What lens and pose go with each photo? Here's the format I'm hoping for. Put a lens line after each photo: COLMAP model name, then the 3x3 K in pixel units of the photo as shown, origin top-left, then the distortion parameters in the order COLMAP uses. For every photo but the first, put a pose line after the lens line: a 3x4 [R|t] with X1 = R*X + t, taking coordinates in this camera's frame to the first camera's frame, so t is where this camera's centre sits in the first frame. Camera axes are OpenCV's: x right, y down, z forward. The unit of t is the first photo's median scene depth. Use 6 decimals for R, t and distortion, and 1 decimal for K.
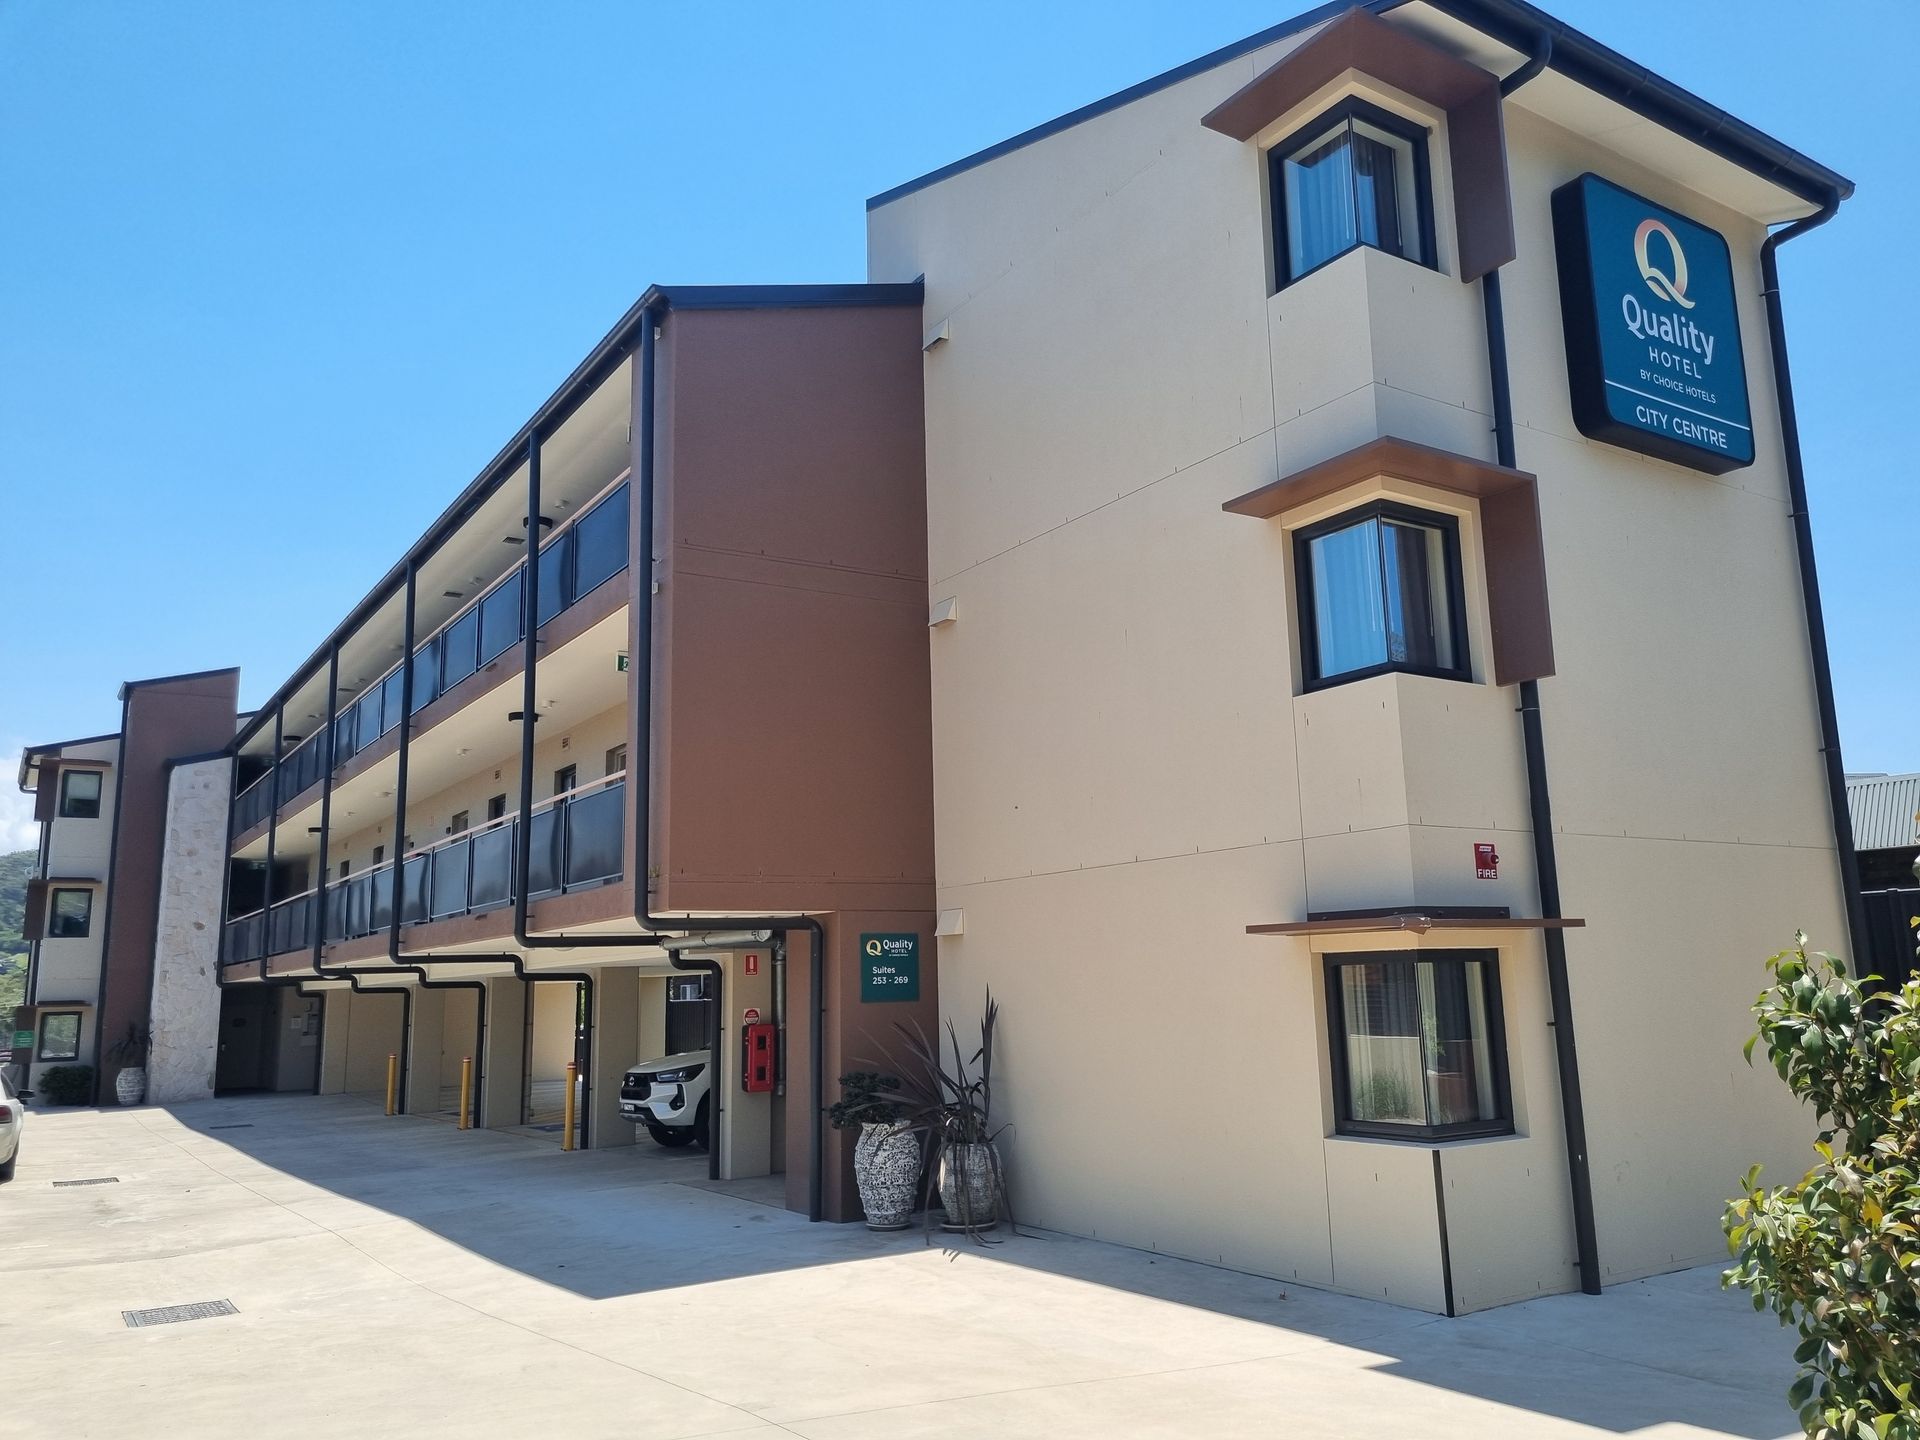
lens RADIAL K [[1457.1, 0, 961.6], [0, 1457.1, 693.2], [0, 0, 1]] dist [0.043038, -0.002998]
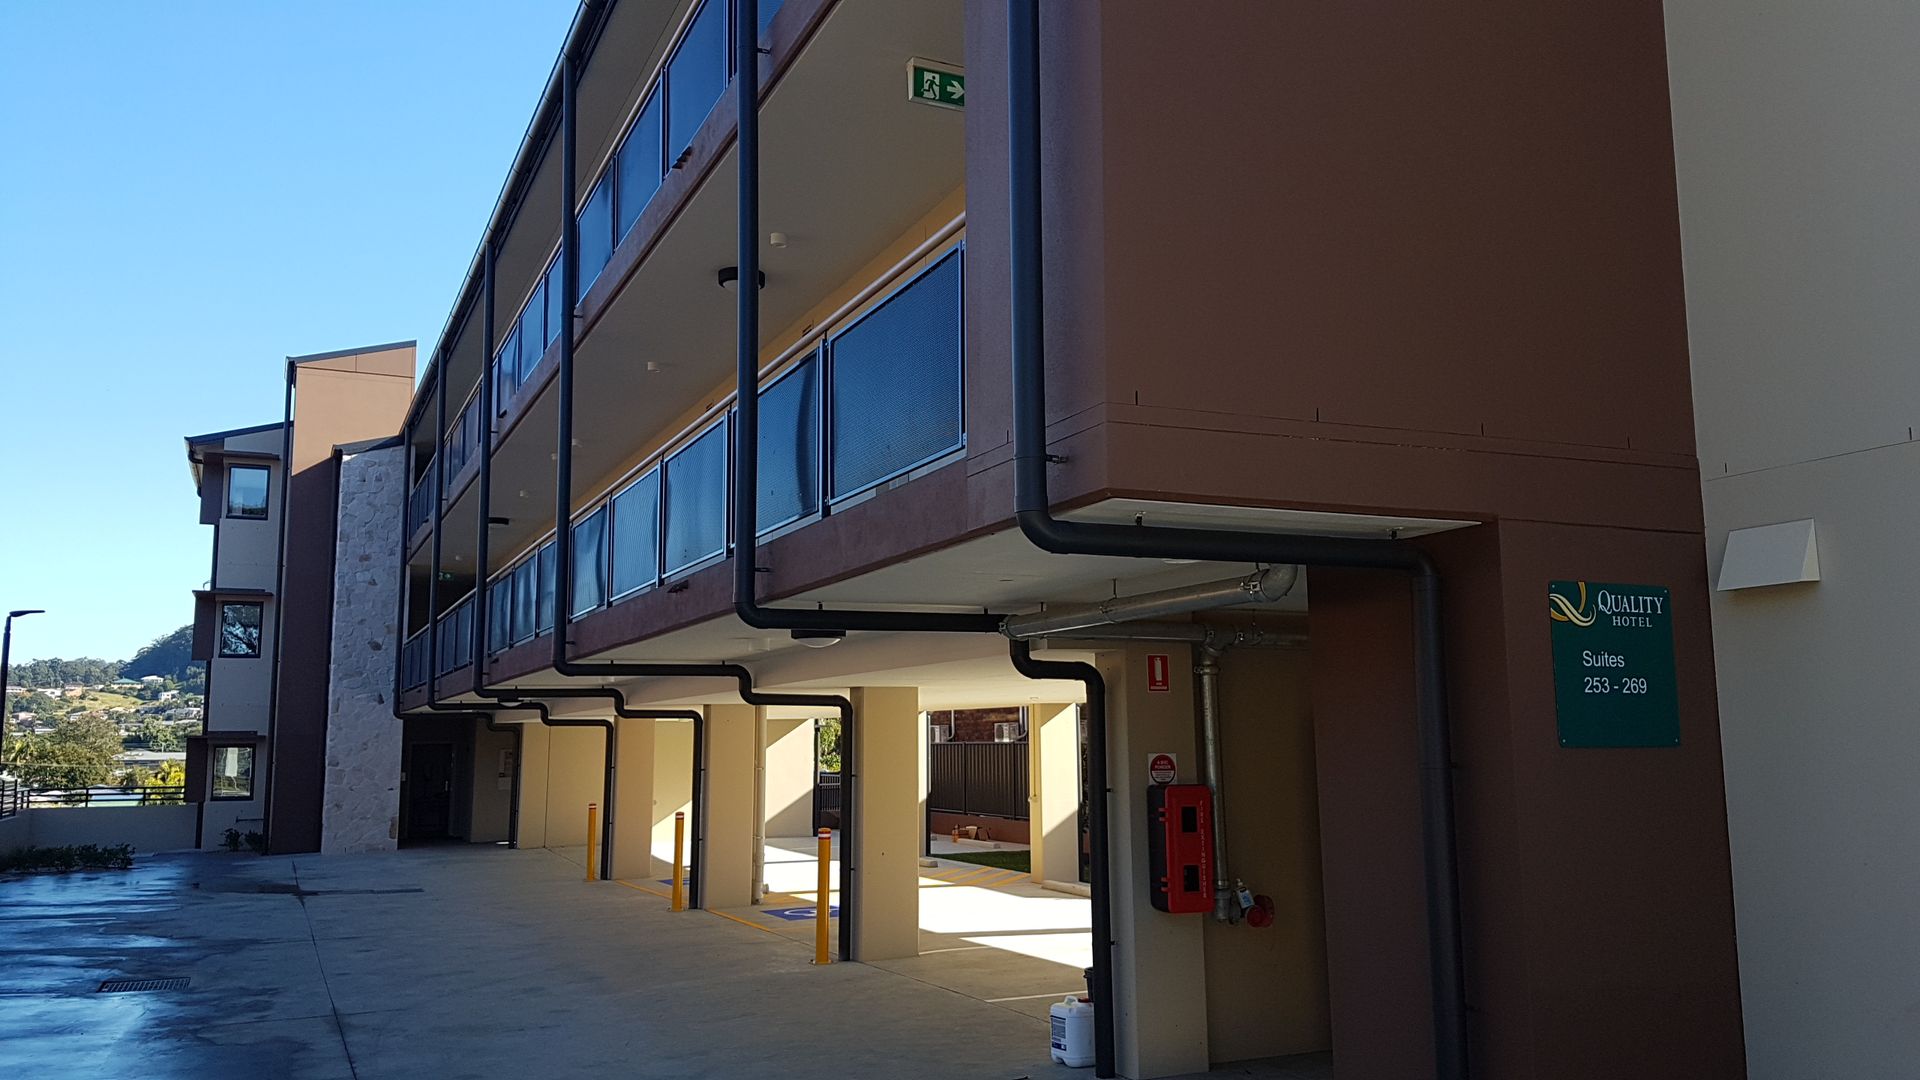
lens RADIAL K [[1472.0, 0, 960.0], [0, 1472.0, 540.0], [0, 0, 1]] dist [-0.002487, 0.000299]
pose [[0.989234, -0.009467, -0.146037, -0.120817], [0.018960, 0.997786, 0.063752, 0.089064], [0.145110, -0.065835, 0.987223, 0.401148]]
